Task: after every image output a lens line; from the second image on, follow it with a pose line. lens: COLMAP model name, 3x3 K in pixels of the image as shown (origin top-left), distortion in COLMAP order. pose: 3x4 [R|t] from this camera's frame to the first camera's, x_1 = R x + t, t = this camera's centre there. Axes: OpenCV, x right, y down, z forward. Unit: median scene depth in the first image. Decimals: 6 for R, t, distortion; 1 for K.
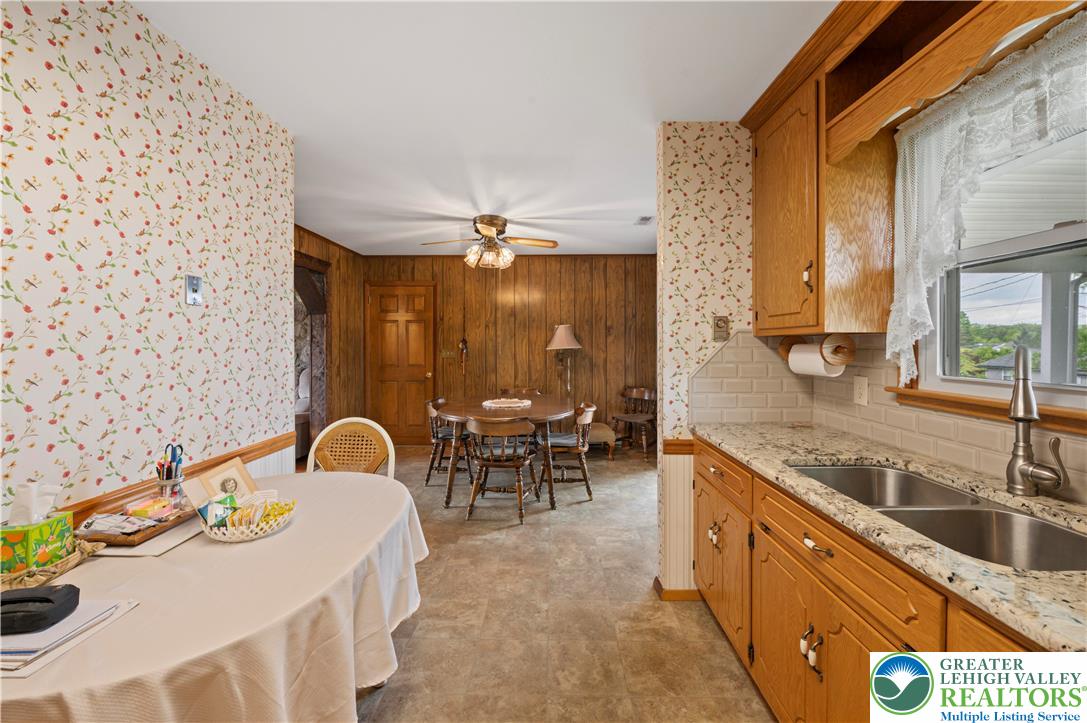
lens RADIAL K [[437.0, 0, 544.1], [0, 437.0, 347.5], [0, 0, 1]] dist [-0.004457, -0.002389]
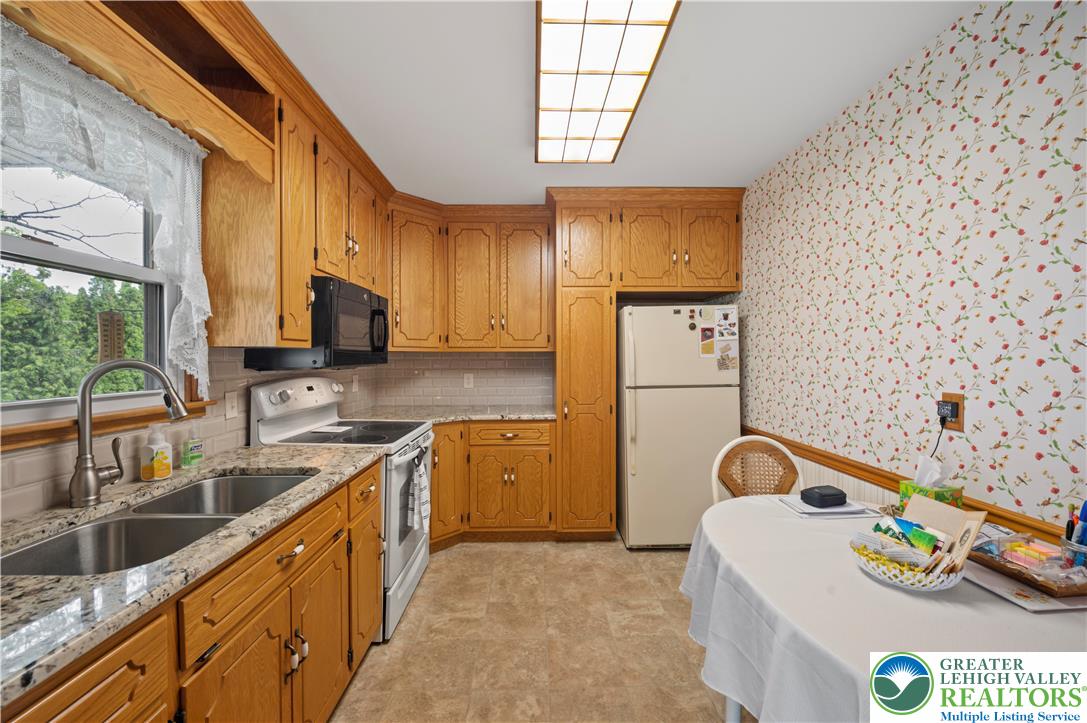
lens RADIAL K [[437.0, 0, 541.9], [0, 437.0, 359.3], [0, 0, 1]] dist [-0.004457, -0.002389]
pose [[-0.999152, 0.004823, -0.040880, 0.022652], [0.004340, 0.999920, 0.011893, -0.003860], [0.040934, 0.011705, -0.999093, 0.648330]]
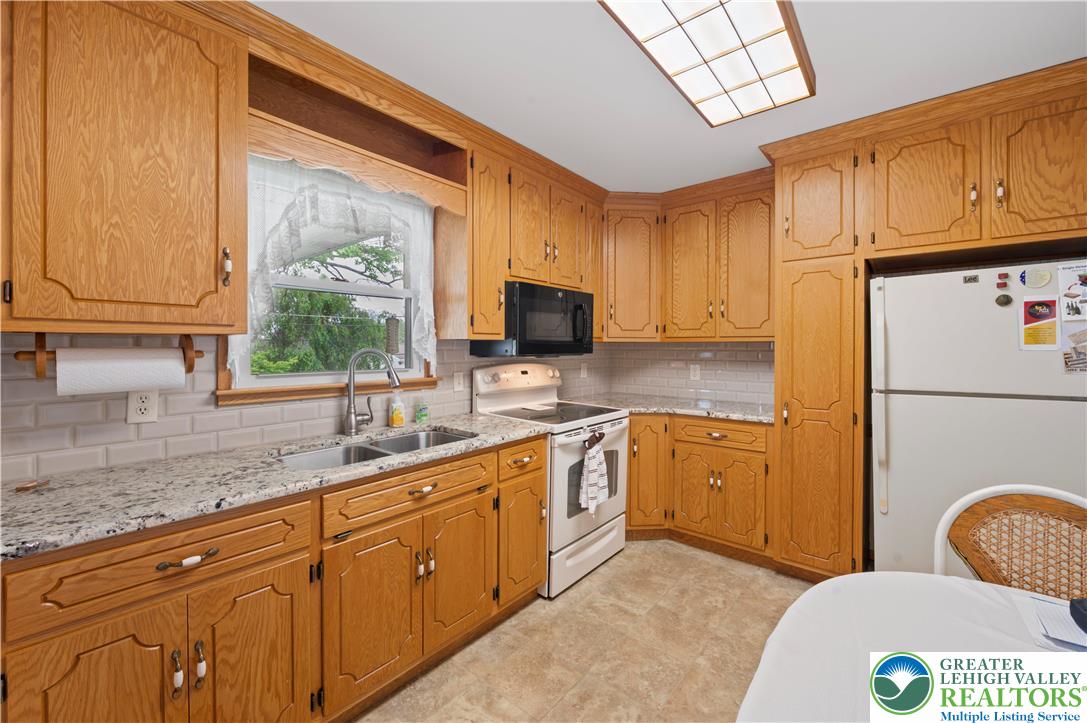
lens RADIAL K [[437.0, 0, 538.3], [0, 437.0, 347.3], [0, 0, 1]] dist [-0.004457, -0.002389]
pose [[-0.773648, 0.000046, 0.633616, -0.177551], [0.004312, 0.999977, 0.005193, -0.004311], [-0.633601, 0.006749, -0.773630, 0.586816]]
